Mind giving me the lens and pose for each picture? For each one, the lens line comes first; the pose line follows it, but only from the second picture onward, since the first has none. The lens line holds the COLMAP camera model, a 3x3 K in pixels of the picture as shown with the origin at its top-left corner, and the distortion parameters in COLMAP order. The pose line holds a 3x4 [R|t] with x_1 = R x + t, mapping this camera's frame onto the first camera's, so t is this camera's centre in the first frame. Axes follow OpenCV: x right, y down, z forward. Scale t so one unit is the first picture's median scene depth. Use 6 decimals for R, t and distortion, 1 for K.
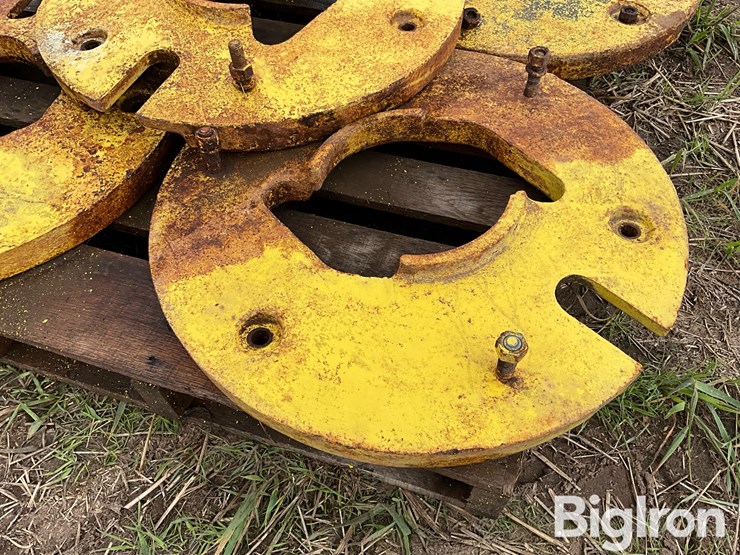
lens RADIAL K [[614.2, 0, 367.9], [0, 614.2, 280.6], [0, 0, 1]] dist [0.105759, -0.204291]
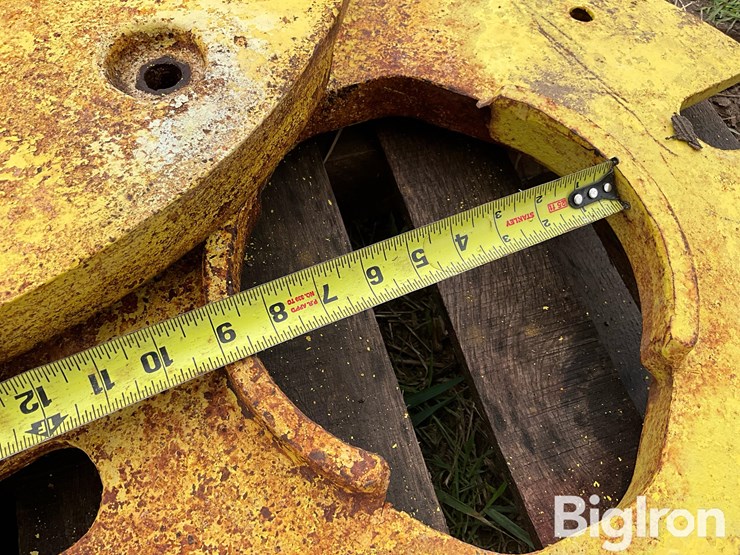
lens RADIAL K [[614.2, 0, 372.2], [0, 614.2, 274.8], [0, 0, 1]] dist [0.105759, -0.204291]
pose [[-0.580976, -0.718870, 0.381698, -0.895936], [0.639456, -0.113004, 0.760478, -0.718303], [-0.503551, 0.685898, 0.525338, 0.934012]]
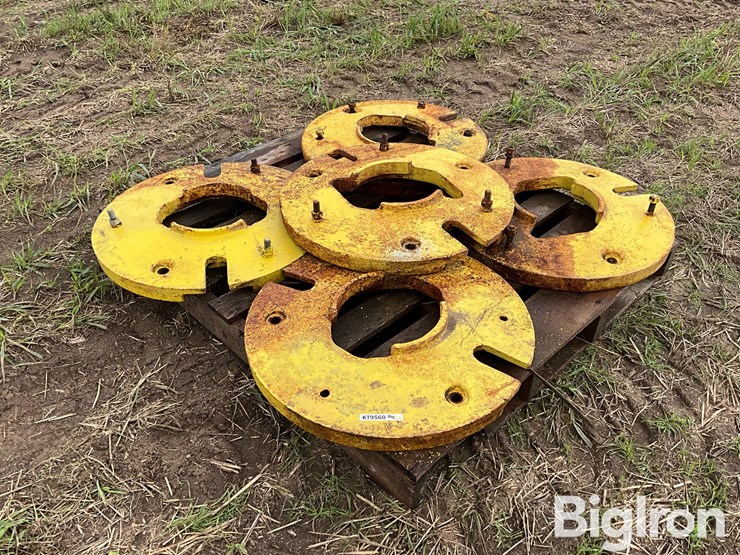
lens RADIAL K [[614.2, 0, 371.5], [0, 614.2, 275.9], [0, 0, 1]] dist [0.105759, -0.204291]
pose [[0.458857, -0.518172, 0.721767, -1.995149], [0.704666, 0.707031, 0.059607, -0.559363], [-0.541199, 0.481254, 0.689564, -0.103831]]
